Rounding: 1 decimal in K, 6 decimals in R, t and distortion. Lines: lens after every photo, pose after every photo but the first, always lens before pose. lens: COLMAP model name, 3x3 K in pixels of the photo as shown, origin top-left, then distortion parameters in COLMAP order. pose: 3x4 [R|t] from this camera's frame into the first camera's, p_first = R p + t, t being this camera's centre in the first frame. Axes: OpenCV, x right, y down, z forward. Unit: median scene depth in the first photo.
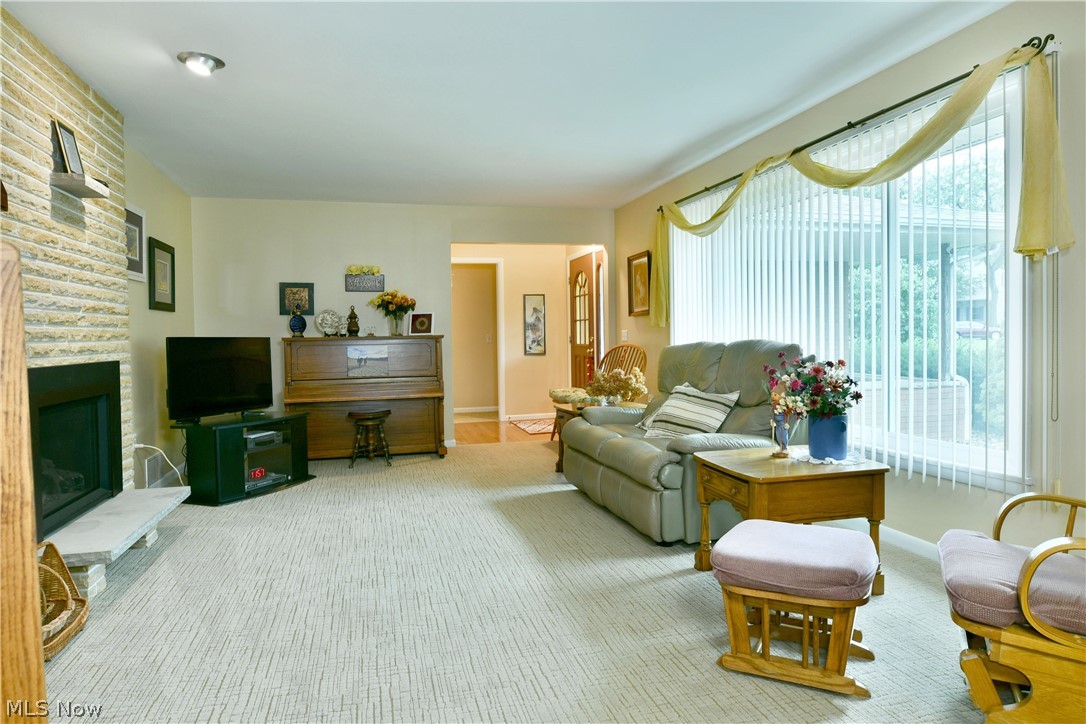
lens RADIAL K [[663.1, 0, 536.7], [0, 663.1, 374.1], [0, 0, 1]] dist [-0.012298, -0.001459]
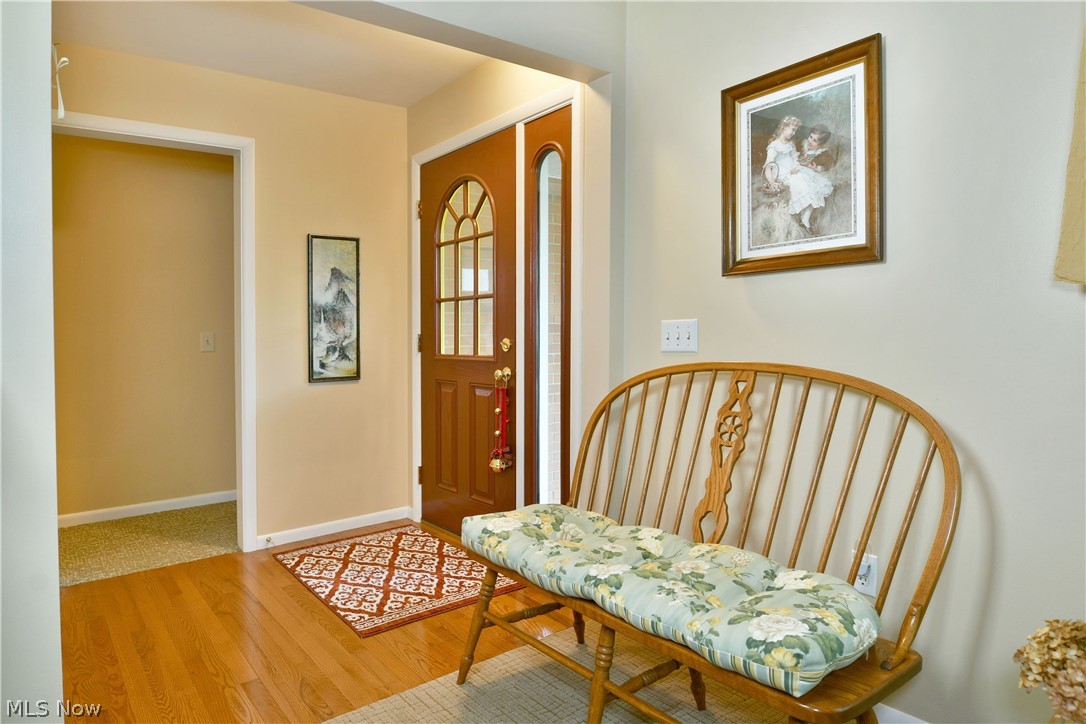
lens RADIAL K [[665.3, 0, 541.0], [0, 665.3, 347.8], [0, 0, 1]] dist [0.001289, -0.000397]
pose [[0.917176, -0.003706, 0.398465, -0.125705], [0.021694, 0.998938, -0.040642, -0.075220], [-0.397891, 0.045920, 0.916283, 1.391807]]
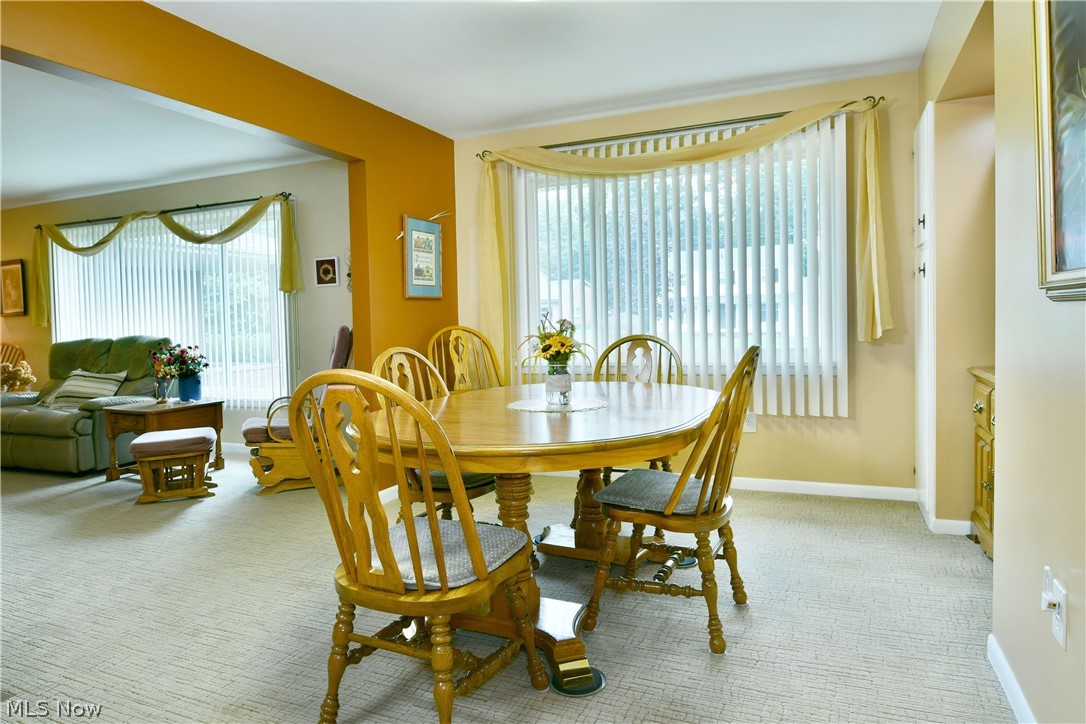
lens RADIAL K [[664.1, 0, 544.0], [0, 664.1, 318.7], [0, 0, 1]] dist [-0.026804, -0.000972]
pose [[0.611004, 0.004780, 0.791613, -0.292445], [0.059493, 0.996877, -0.051939, 0.043456], [-0.789389, 0.078830, 0.608811, -0.646783]]
